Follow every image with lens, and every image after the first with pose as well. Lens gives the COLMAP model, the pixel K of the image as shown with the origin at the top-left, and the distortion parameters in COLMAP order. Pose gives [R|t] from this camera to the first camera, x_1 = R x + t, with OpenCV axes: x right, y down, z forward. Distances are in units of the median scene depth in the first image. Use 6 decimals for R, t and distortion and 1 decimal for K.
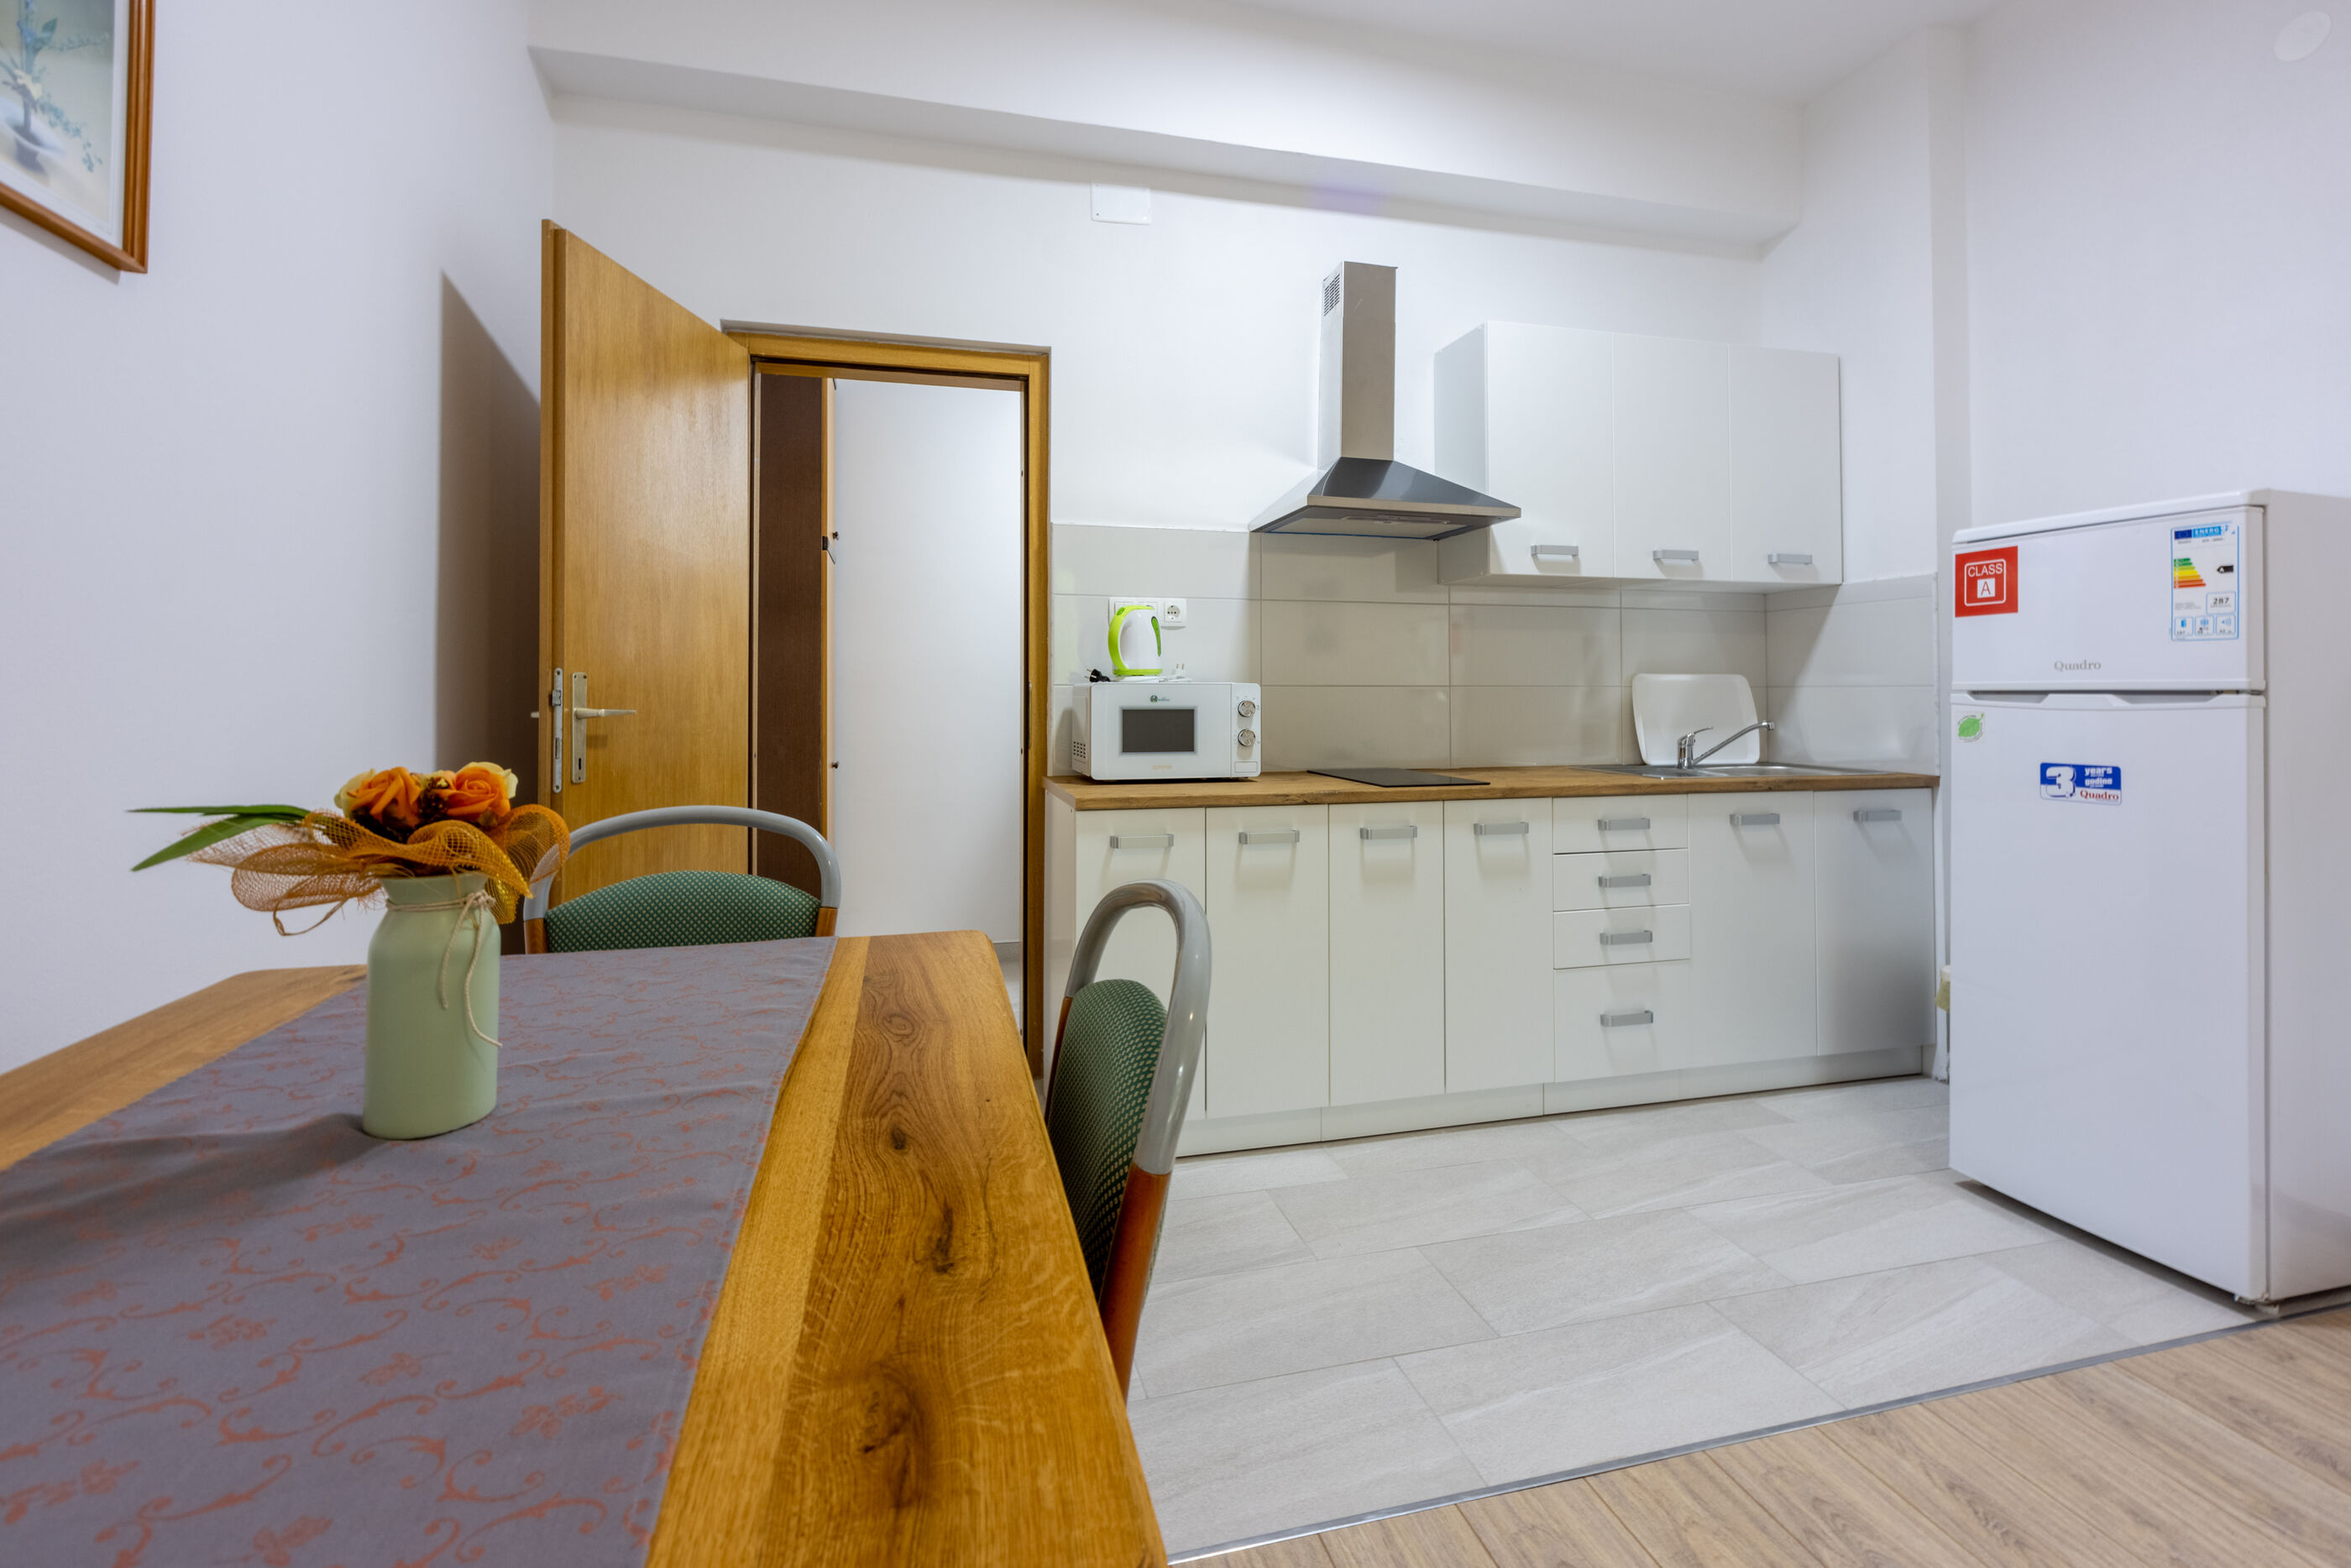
lens RADIAL K [[1065.6, 0, 1178.4], [0, 1065.6, 666.5], [0, 0, 1]] dist [0.003055, -0.003370]
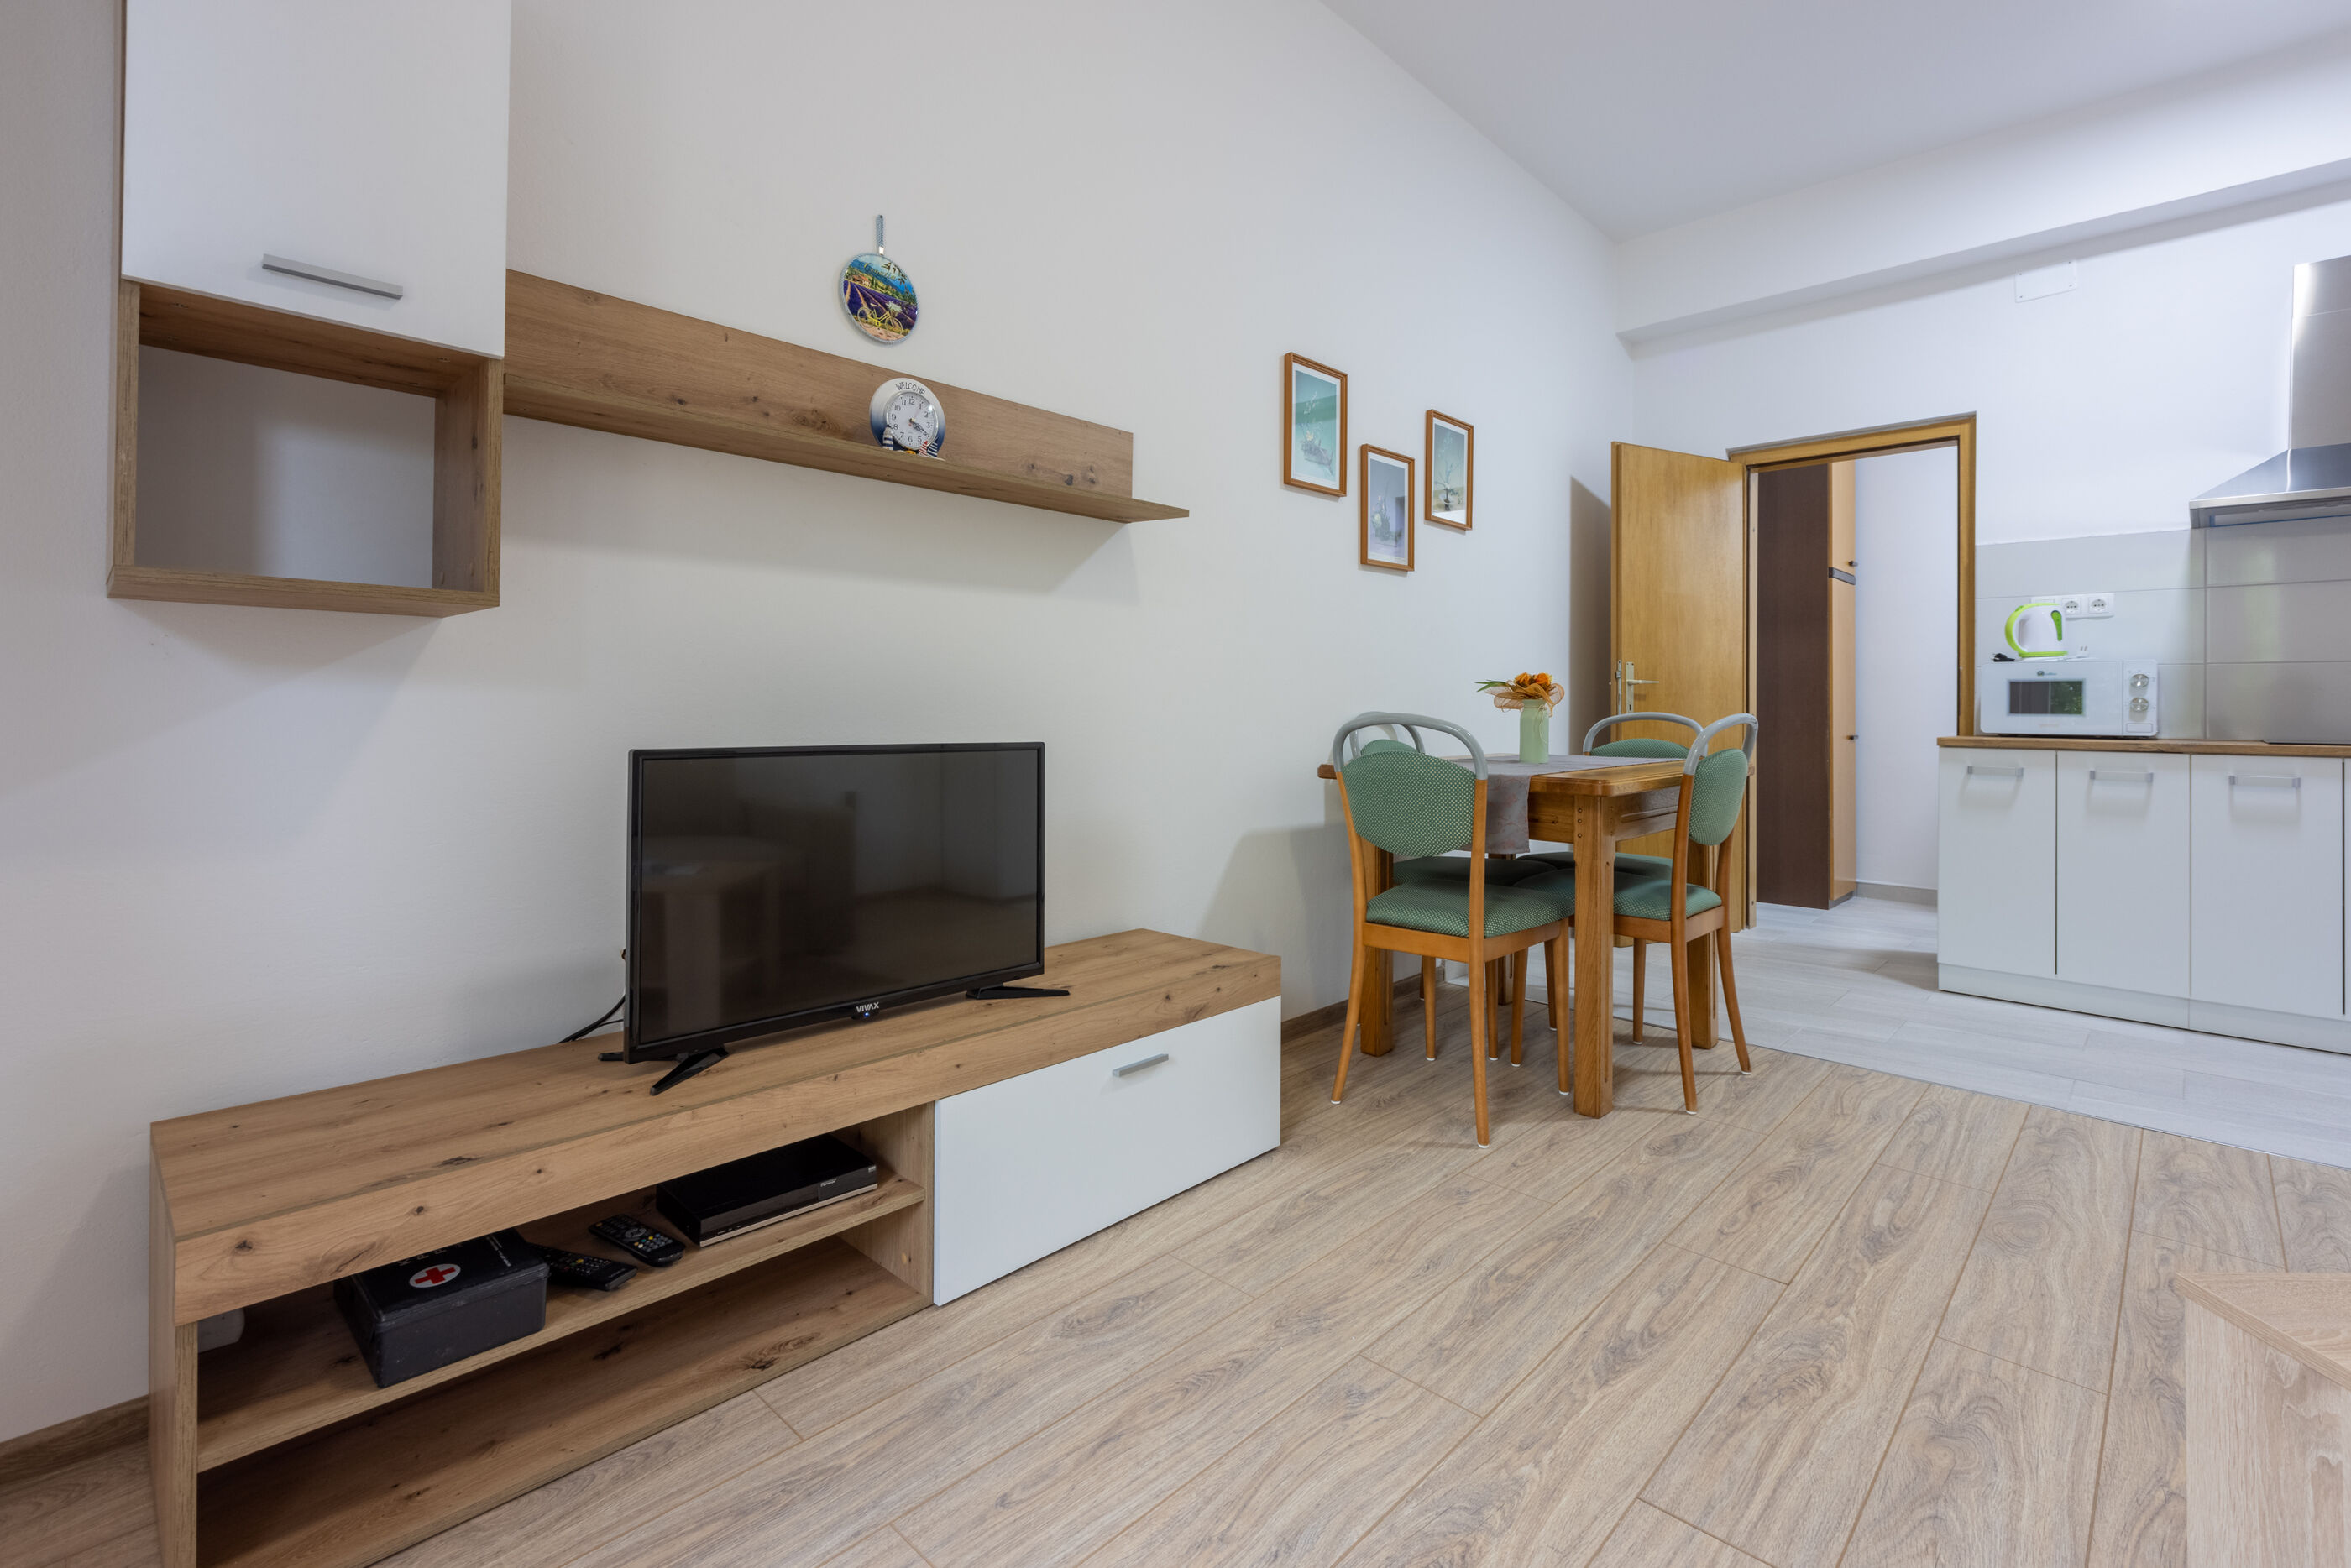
lens RADIAL K [[1065.6, 0, 1170.7], [0, 1065.6, 702.7], [0, 0, 1]] dist [0.003055, -0.003370]
pose [[0.520578, 0.000601, -0.853814, 0.551226], [0.012191, 0.999893, 0.008137, 0.043120], [0.853727, -0.014644, 0.520515, -0.615713]]
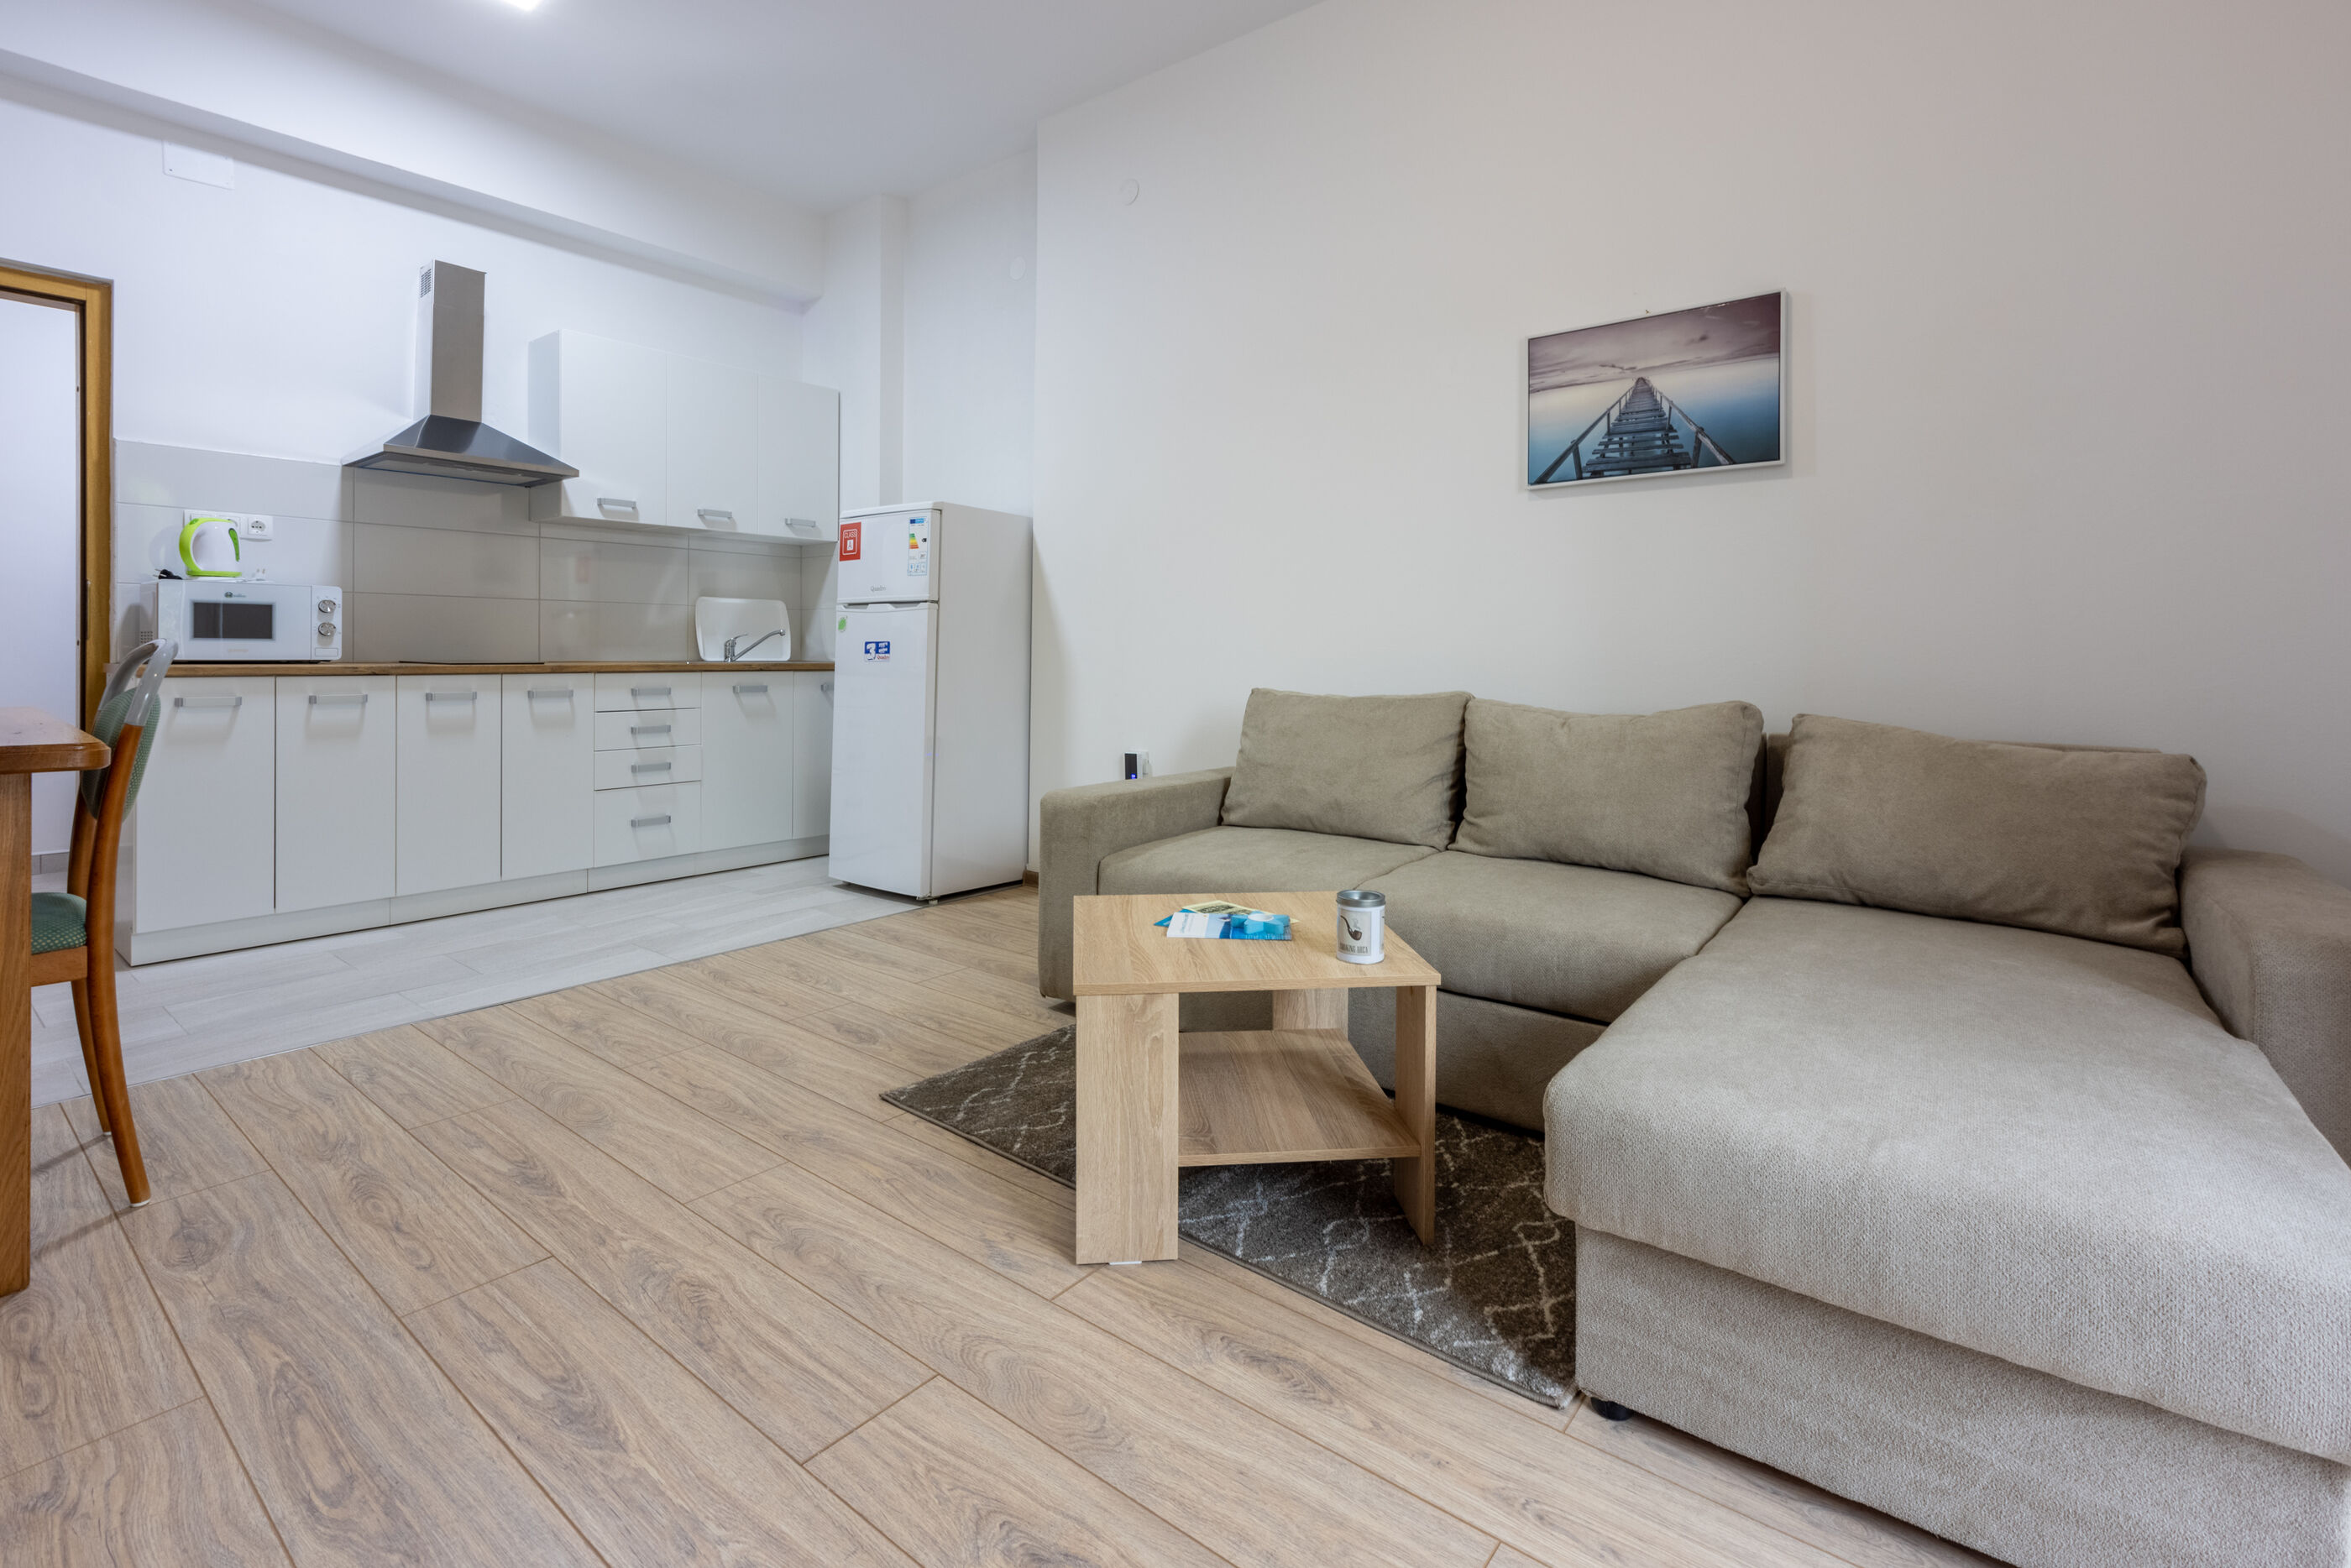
lens RADIAL K [[1065.6, 0, 1171.4], [0, 1065.6, 658.1], [0, 0, 1]] dist [0.003055, -0.003370]
pose [[0.799455, 0.001714, 0.600724, 0.108391], [-0.020860, 0.999472, 0.024908, 0.050524], [-0.600364, -0.032444, 0.799068, -0.636526]]
